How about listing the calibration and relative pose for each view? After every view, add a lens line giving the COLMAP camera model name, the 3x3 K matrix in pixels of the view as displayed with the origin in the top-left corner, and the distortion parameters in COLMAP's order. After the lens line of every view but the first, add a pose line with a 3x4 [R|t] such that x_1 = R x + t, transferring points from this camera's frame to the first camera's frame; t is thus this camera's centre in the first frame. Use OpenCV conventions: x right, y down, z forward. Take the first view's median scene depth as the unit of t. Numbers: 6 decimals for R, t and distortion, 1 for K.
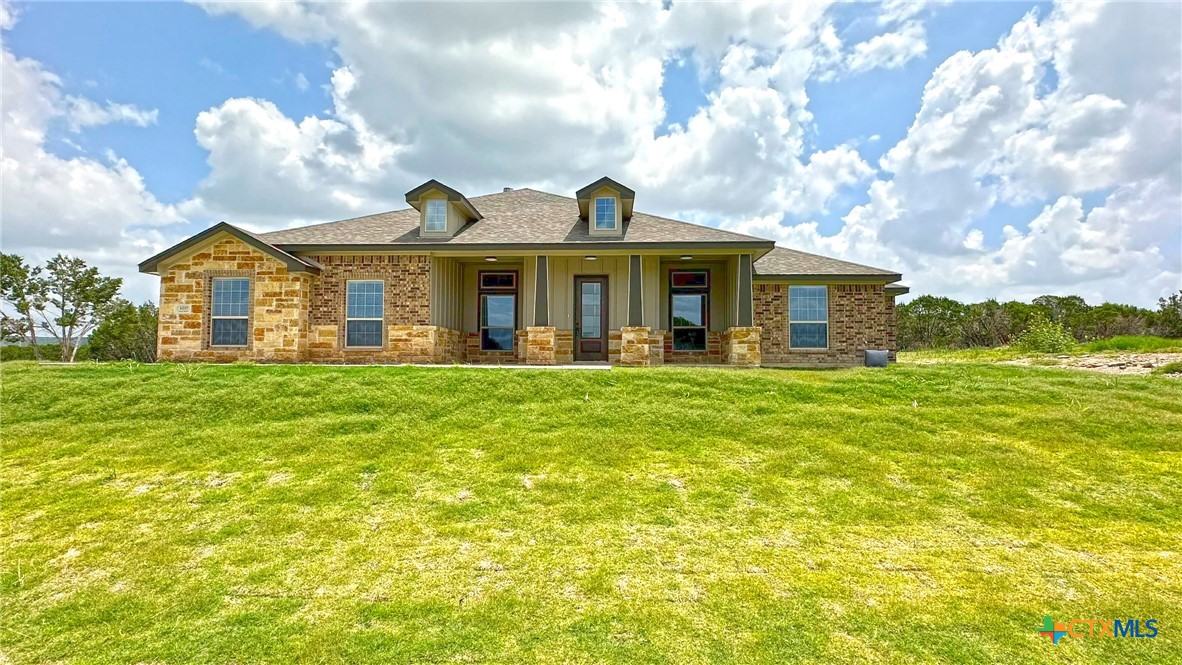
lens RADIAL K [[545.4, 0, 589.8], [0, 545.4, 331.6], [0, 0, 1]] dist [-0.007607, 0.002578]
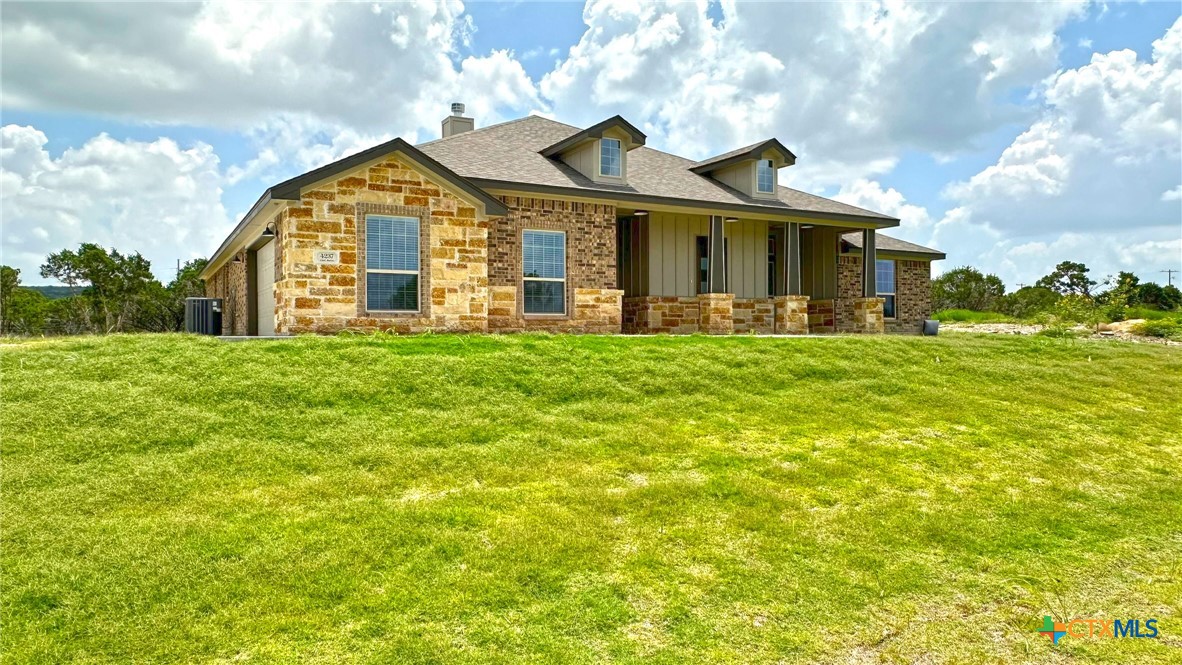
lens RADIAL K [[793.2, 0, 590.8], [0, 793.2, 336.0], [0, 0, 1]] dist [-0.002131, -0.001721]
pose [[0.850811, -0.007762, 0.525415, -0.994009], [-0.016528, 0.999001, 0.041523, 0.010782], [-0.525212, -0.044012, 0.849833, -0.028971]]
